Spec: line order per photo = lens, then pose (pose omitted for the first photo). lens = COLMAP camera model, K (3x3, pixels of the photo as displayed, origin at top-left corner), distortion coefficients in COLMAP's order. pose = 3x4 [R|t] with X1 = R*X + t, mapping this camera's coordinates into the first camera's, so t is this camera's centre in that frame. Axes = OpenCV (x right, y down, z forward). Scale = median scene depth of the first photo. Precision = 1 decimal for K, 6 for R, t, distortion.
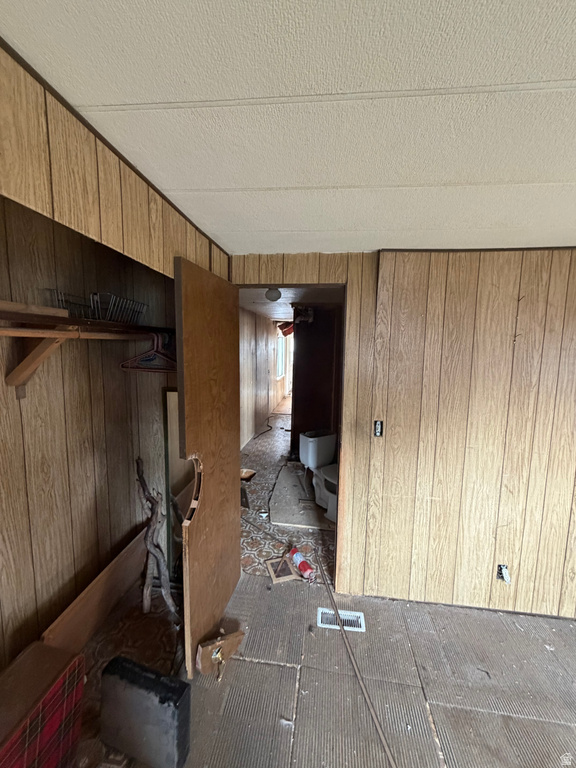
lens RADIAL K [[307.5, 0, 289.5], [0, 307.5, 379.6], [0, 0, 1]] dist [-0.000193, 0.000699]
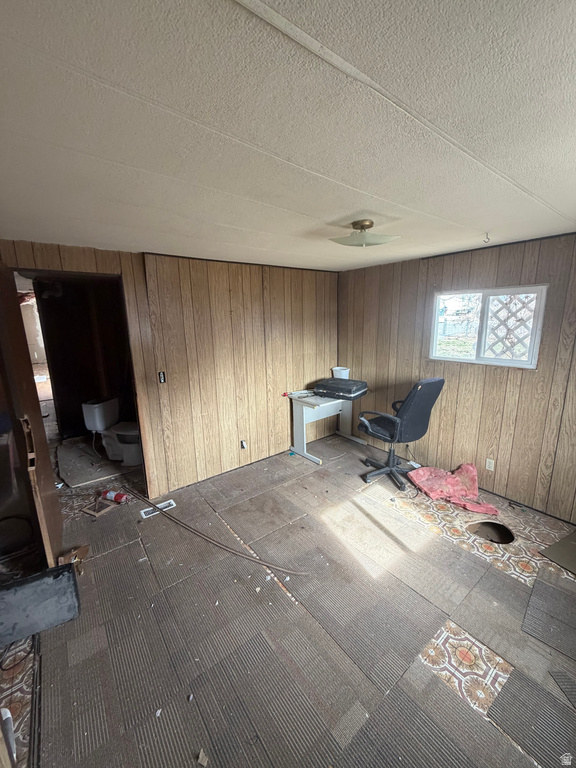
lens RADIAL K [[307.5, 0, 287.4], [0, 307.5, 382.6], [0, 0, 1]] dist [-0.000193, 0.000699]
pose [[0.713389, -0.178355, 0.677692, -0.282197], [0.106505, 0.983430, 0.146704, 0.032556], [-0.692628, -0.032480, 0.720563, -0.470992]]
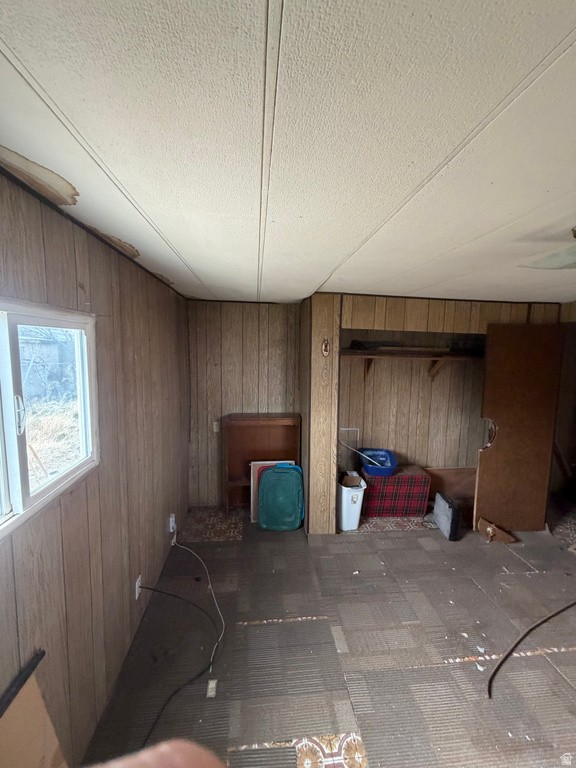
lens RADIAL K [[307.5, 0, 287.1], [0, 307.5, 381.6], [0, 0, 1]] dist [-0.000193, 0.000699]
pose [[0.219263, 0.093103, -0.971214, 1.002817], [-0.114340, 0.991029, 0.069189, 0.011575], [0.968943, 0.095878, 0.227941, -0.574540]]
